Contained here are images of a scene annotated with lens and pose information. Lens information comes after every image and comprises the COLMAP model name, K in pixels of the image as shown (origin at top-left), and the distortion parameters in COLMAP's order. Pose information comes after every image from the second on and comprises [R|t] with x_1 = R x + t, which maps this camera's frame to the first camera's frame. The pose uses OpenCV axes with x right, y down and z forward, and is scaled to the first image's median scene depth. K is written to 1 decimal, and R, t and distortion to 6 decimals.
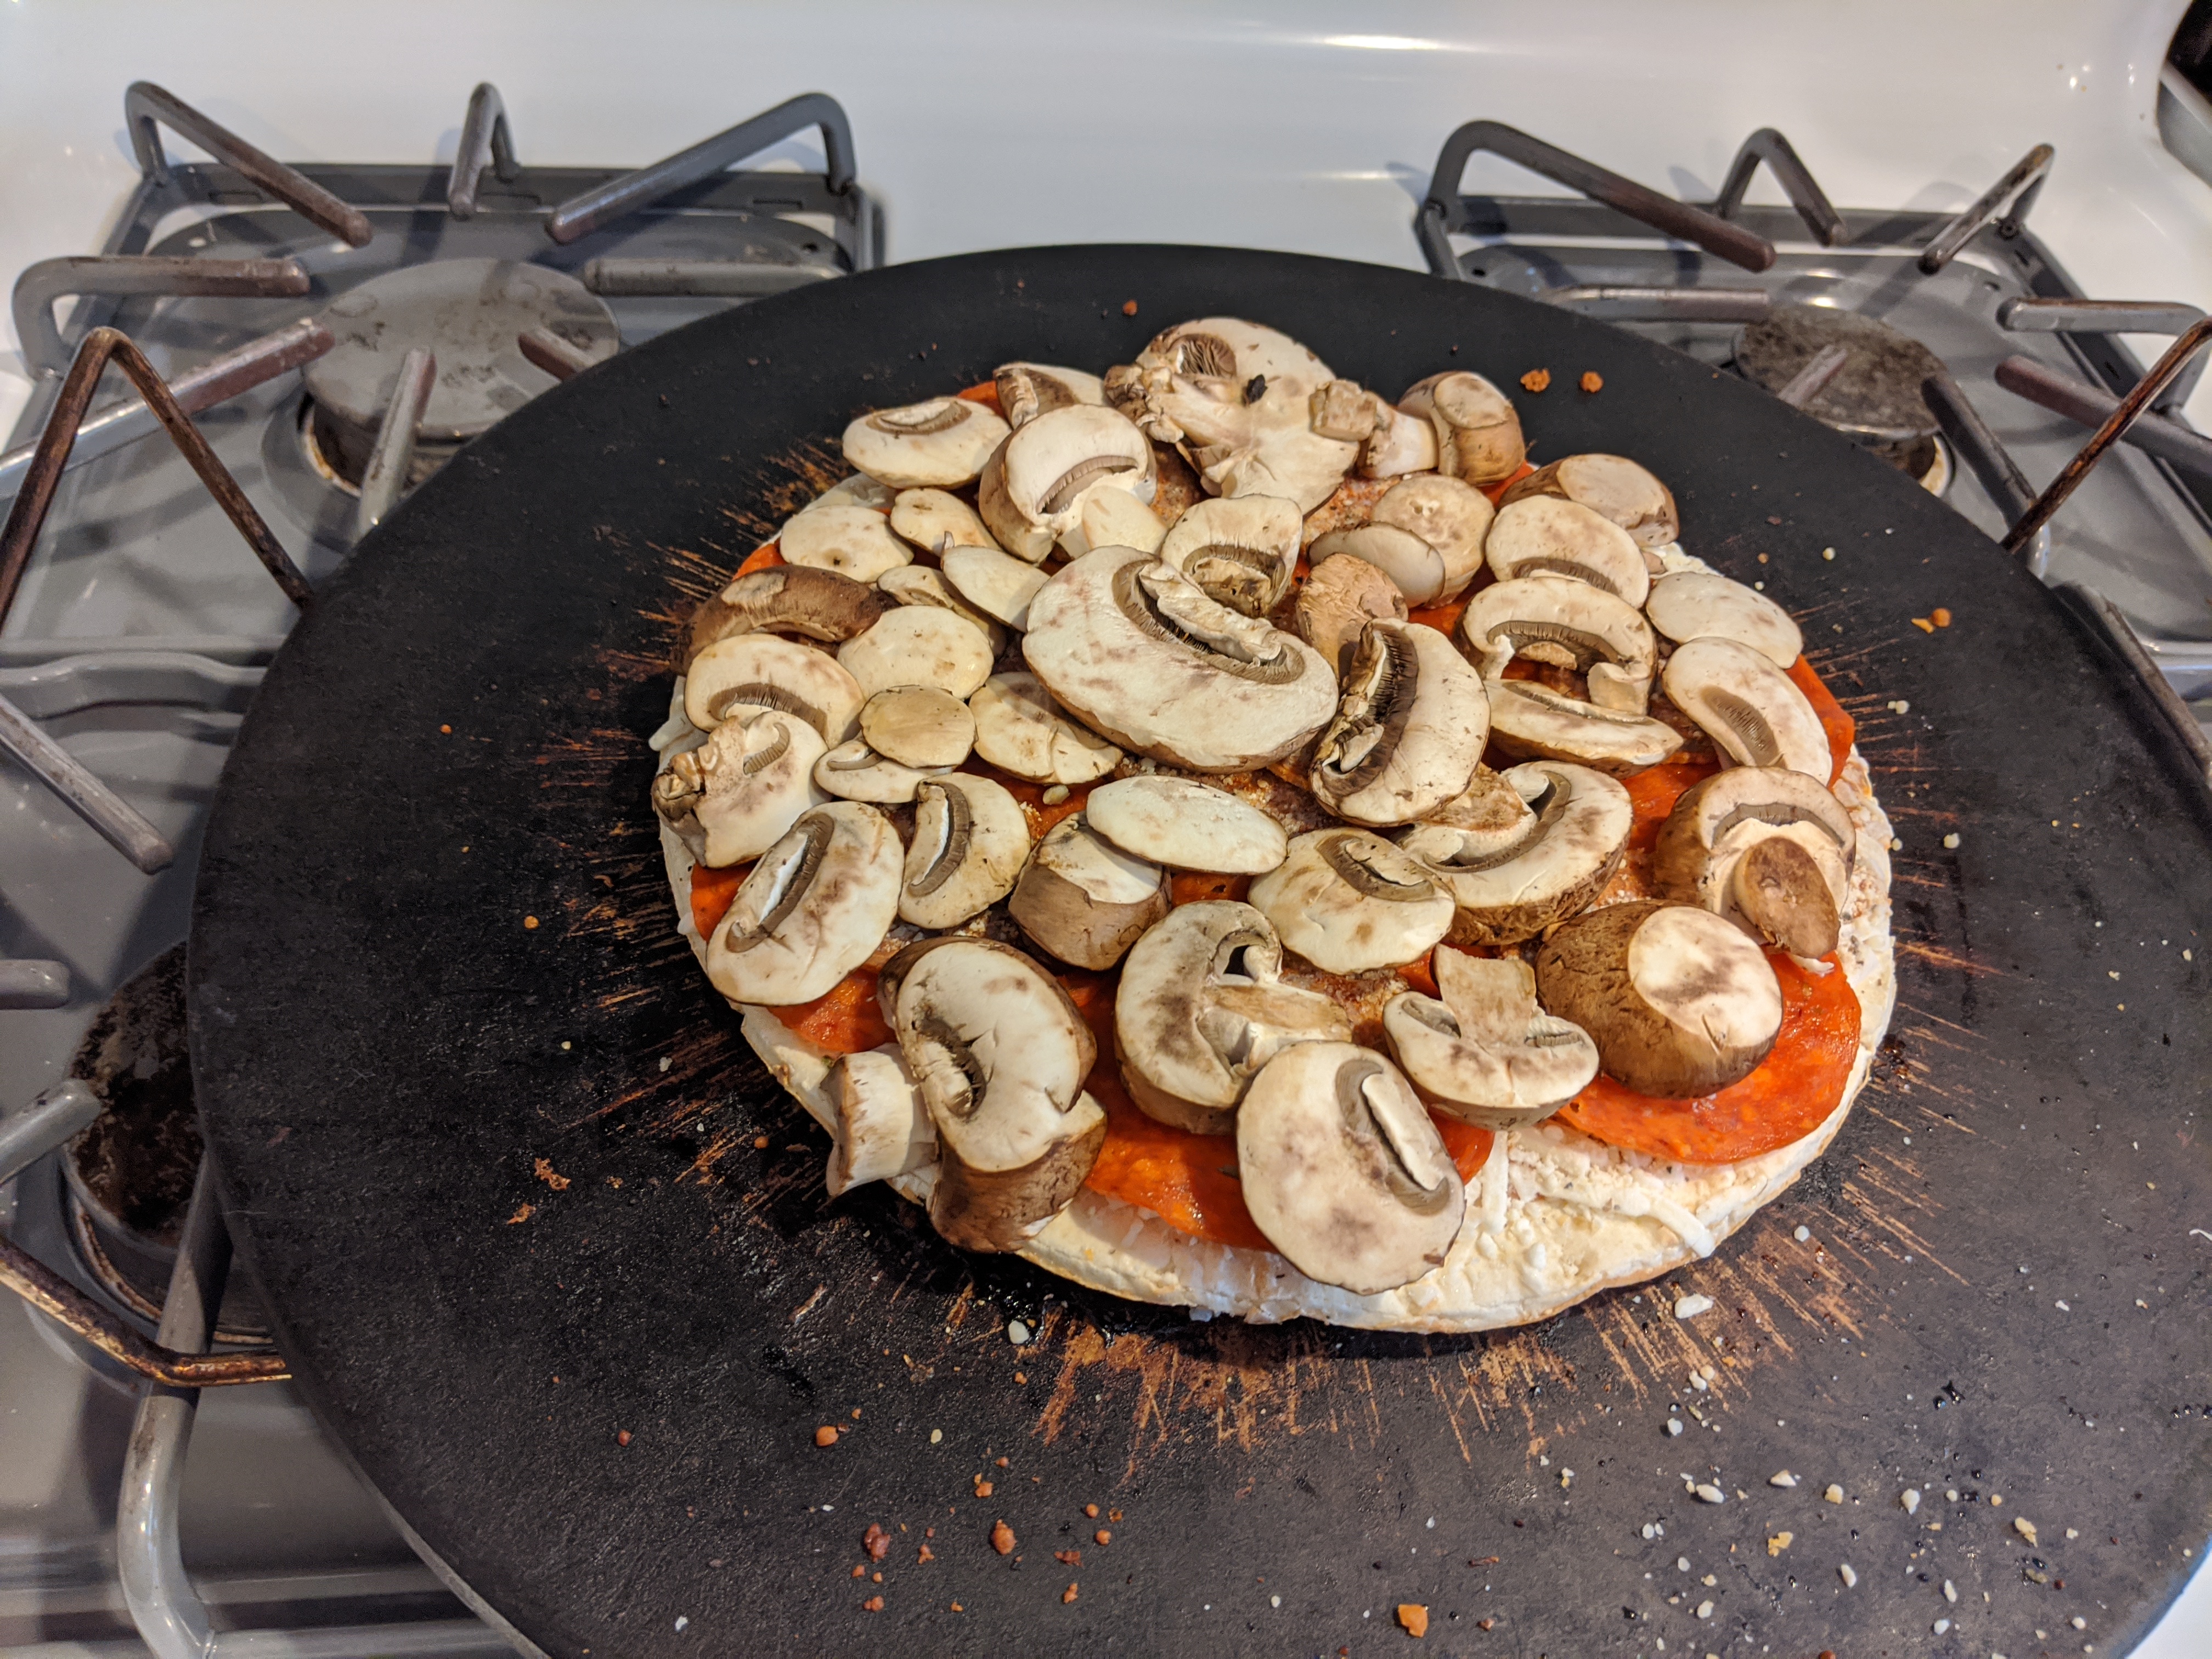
lens RADIAL K [[1618.6, 0, 1106.0], [0, 1618.6, 829.5], [0, 0, 1]] dist [0.001169, -0.055947]
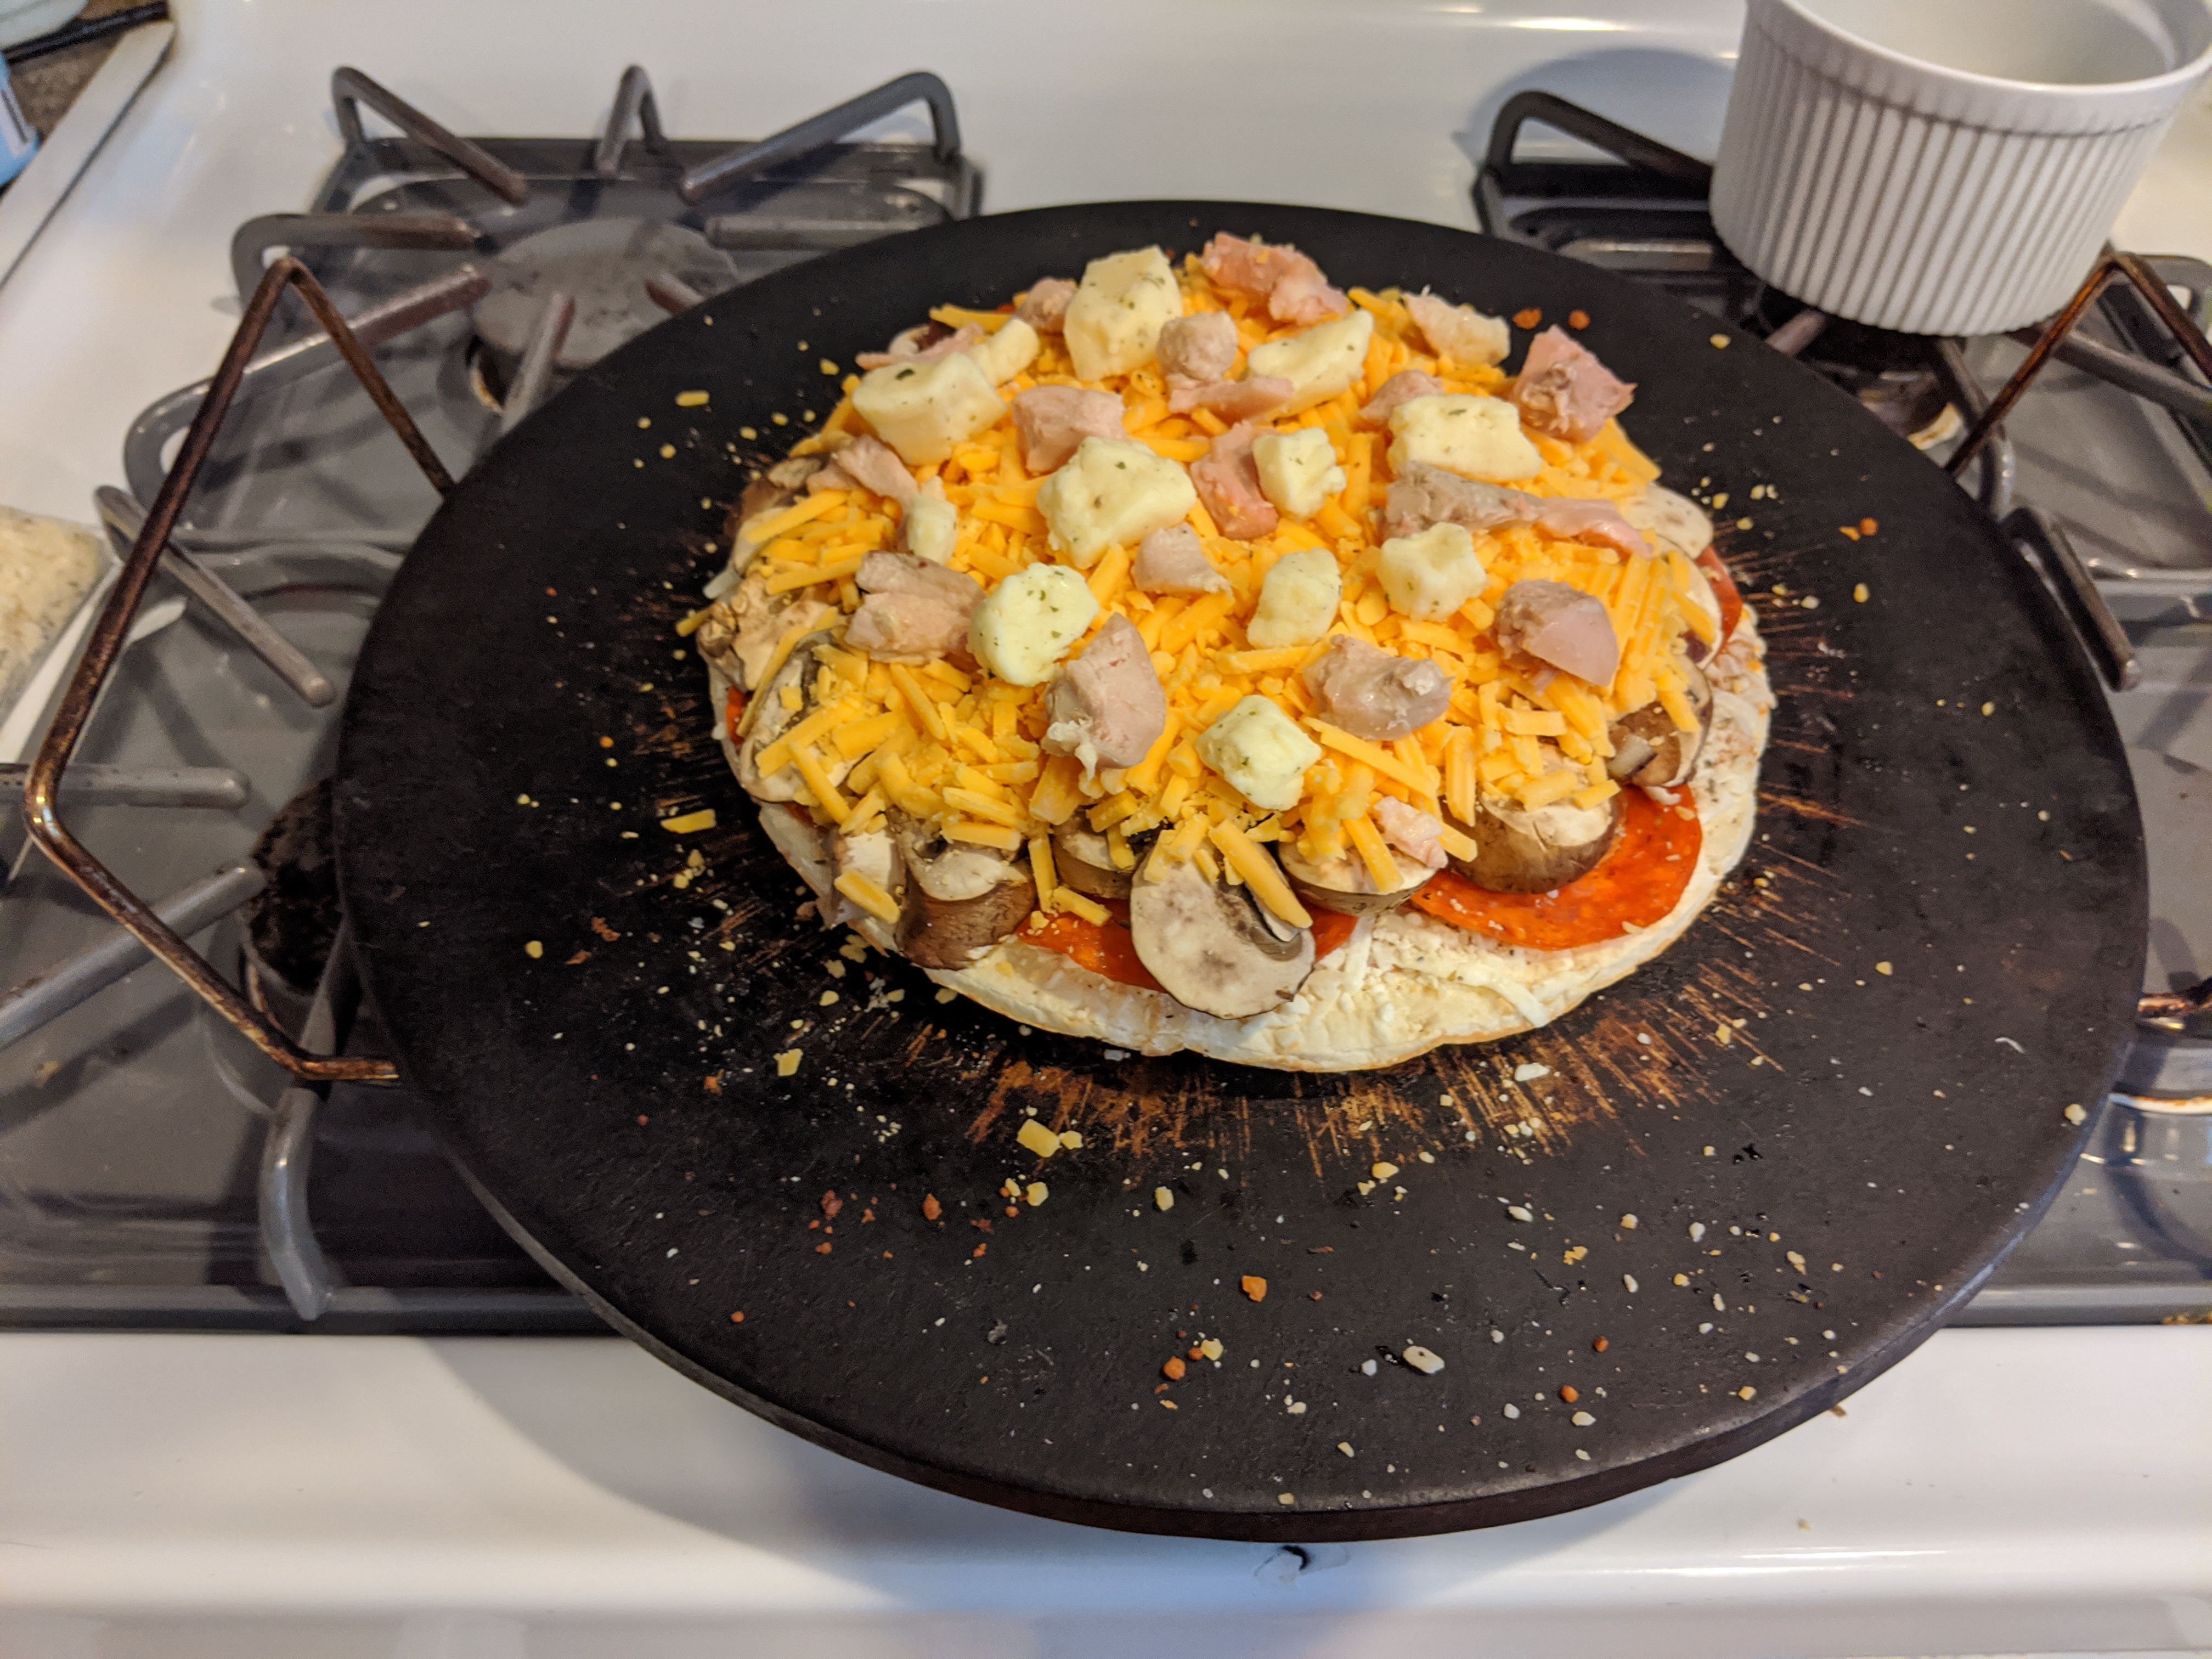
lens RADIAL K [[1734.2, 0, 1197.6], [0, 1734.2, 835.0], [0, 0, 1]] dist [0.059142, -0.230660]
pose [[0.995624, 0.029001, -0.088833, 0.226177], [-0.030769, 0.999354, -0.018593, 0.151687], [0.088236, 0.021245, 0.995873, -0.292328]]
